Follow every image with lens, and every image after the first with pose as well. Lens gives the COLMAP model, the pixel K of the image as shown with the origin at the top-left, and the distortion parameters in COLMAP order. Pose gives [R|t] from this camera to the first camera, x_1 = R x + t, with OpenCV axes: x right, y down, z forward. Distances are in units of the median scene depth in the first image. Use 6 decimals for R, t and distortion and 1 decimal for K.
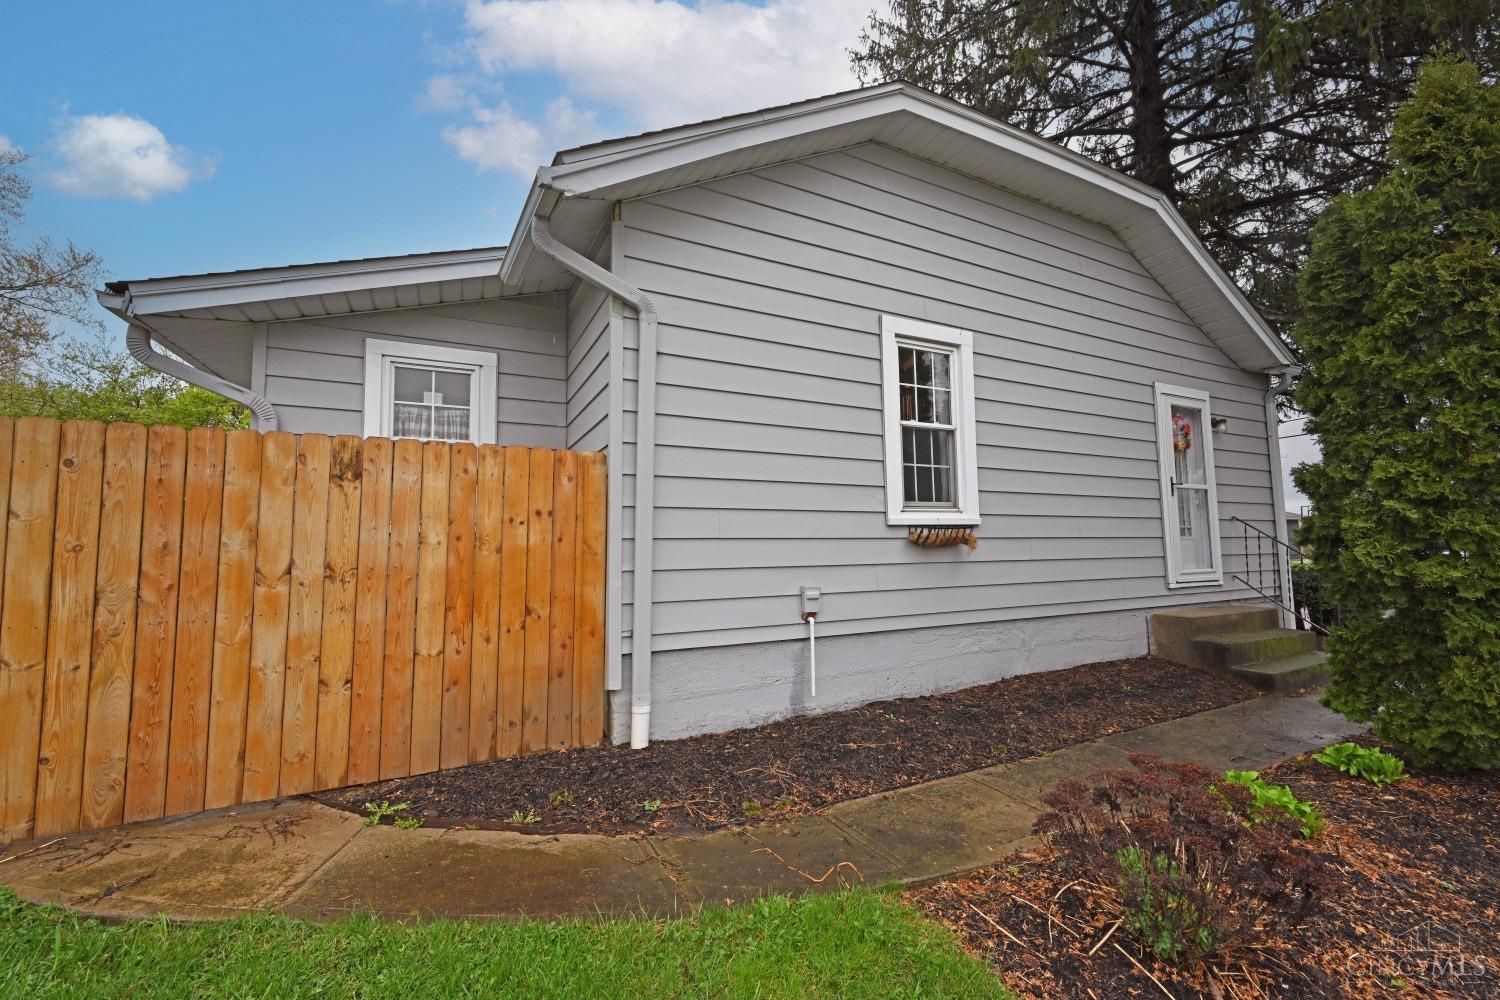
lens RADIAL K [[610.3, 0, 755.7], [0, 610.3, 501.4], [0, 0, 1]] dist [0.000346, -0.000151]
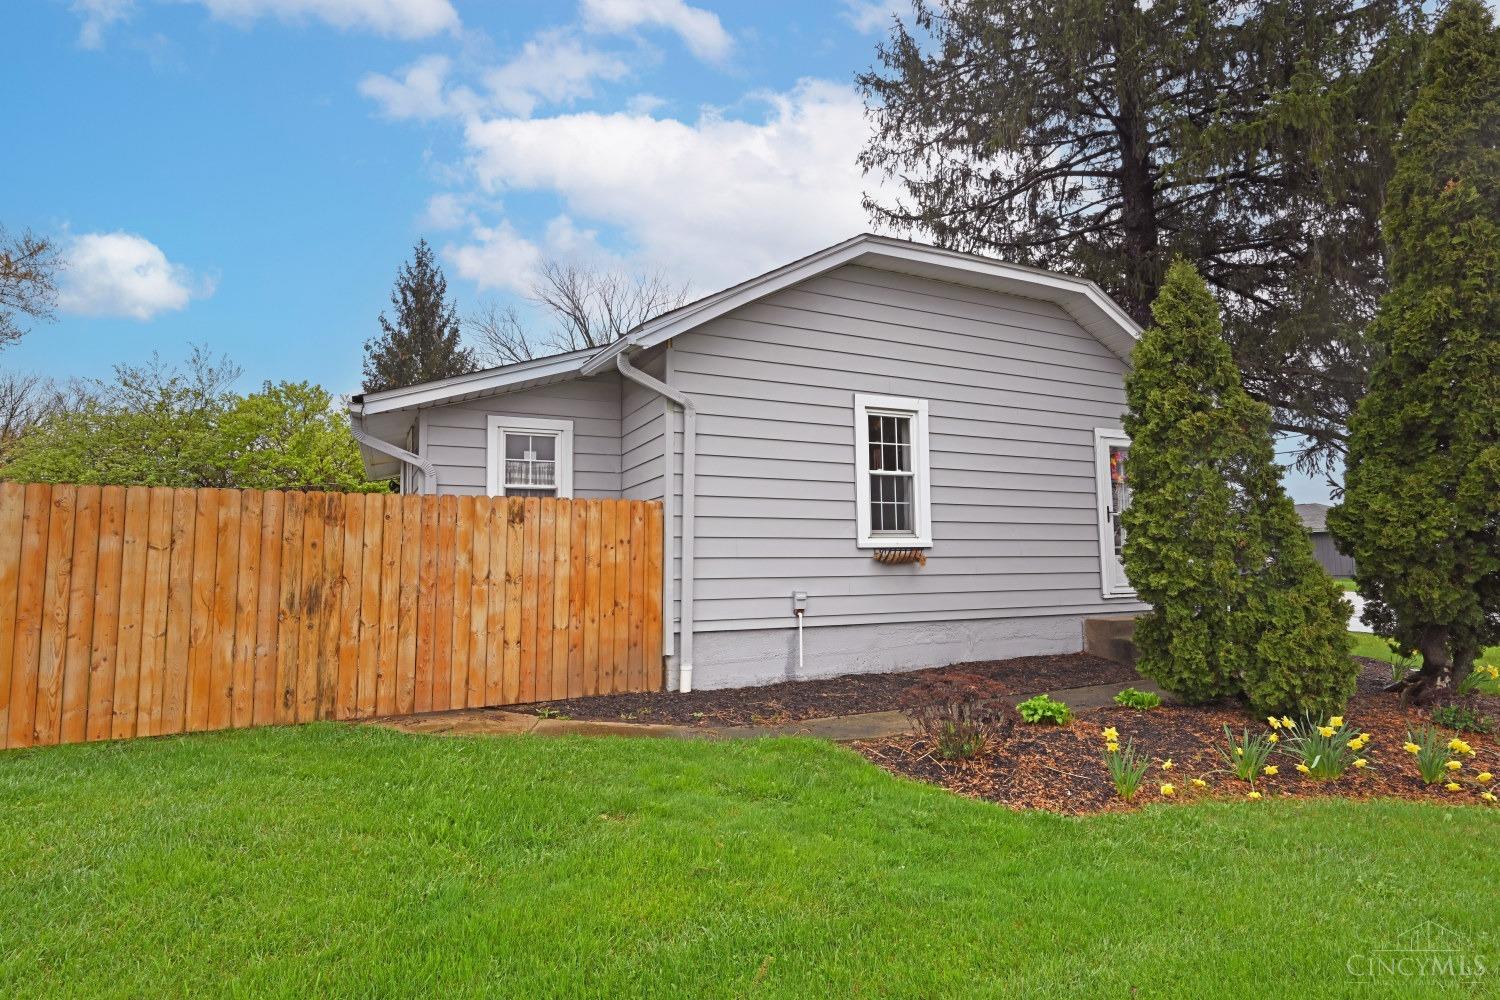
lens RADIAL K [[769.9, 0, 750.0], [0, 769.9, 500.0], [0, 0, 1]] dist [-0.000795, 0.000269]
pose [[0.999527, 0.001386, -0.030709, 0.031041], [-0.001536, 0.999987, -0.004882, -0.071806], [0.030702, 0.004927, 0.999516, -0.886951]]
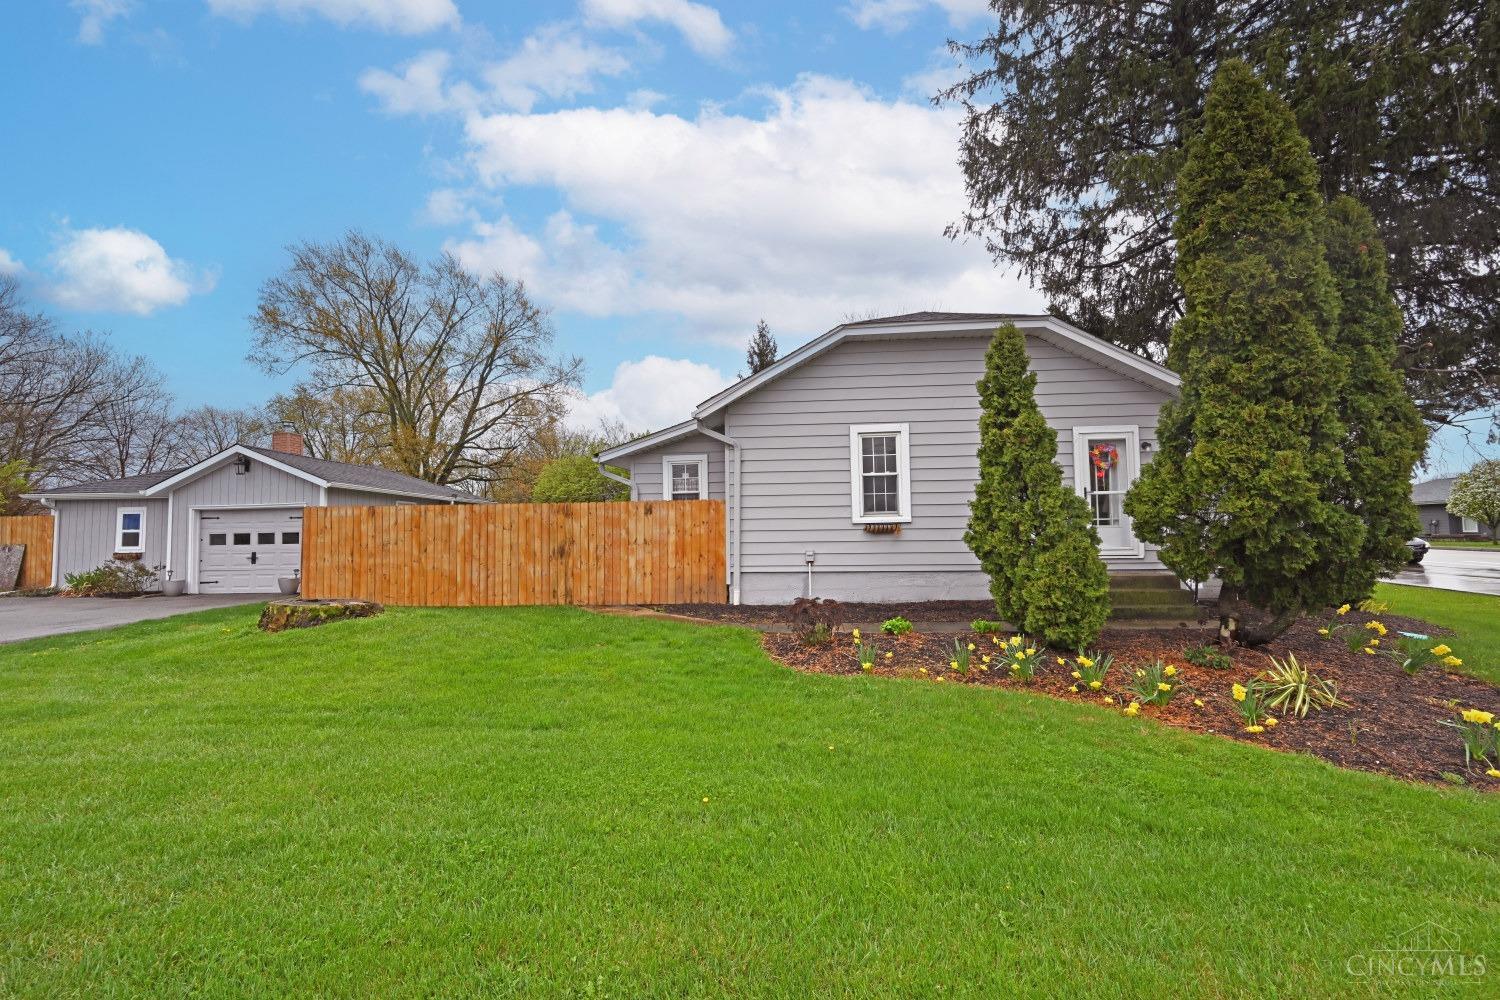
lens RADIAL K [[587.7, 0, 755.5], [0, 587.7, 503.6], [0, 0, 1]] dist [0.002873, 0.000234]
pose [[0.851262, -0.025136, -0.524138, 1.219510], [0.043399, 0.998803, 0.022585, -0.112711], [0.522943, -0.041972, 0.851334, -1.148967]]
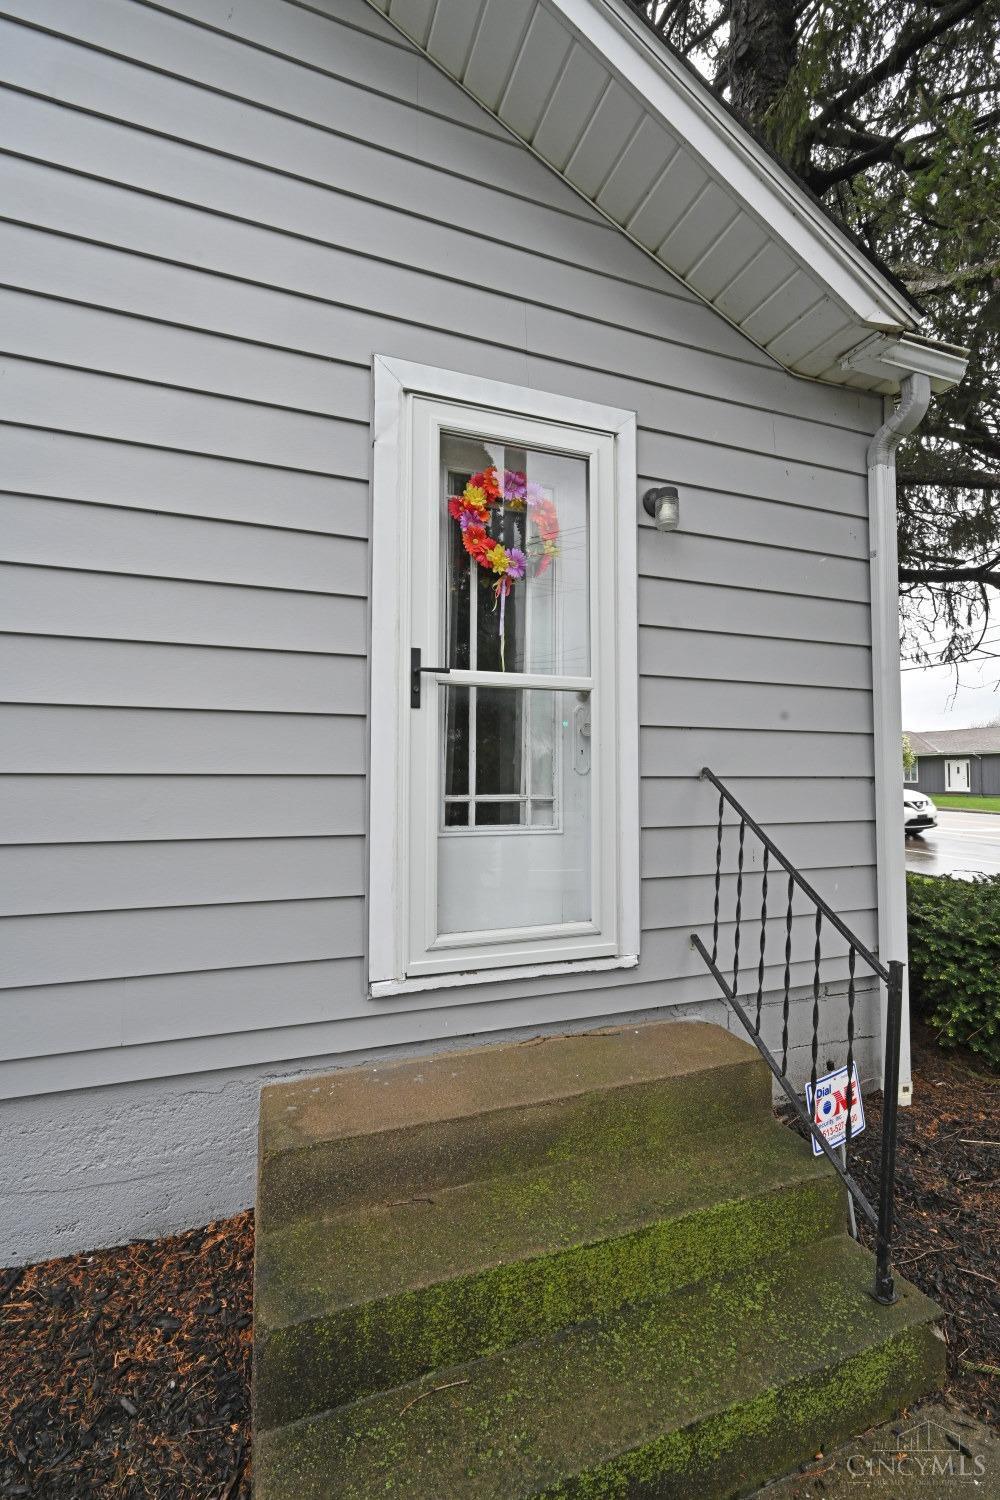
lens RADIAL K [[644.8, 0, 502.0], [0, 644.8, 744.1], [0, 0, 1]] dist [-0.000184, -0.000065]
pose [[0.993557, 0.008492, -0.113015, 1.242144], [-0.003757, 0.999109, 0.042048, -0.006053], [0.113271, -0.041352, 0.992703, 1.075109]]
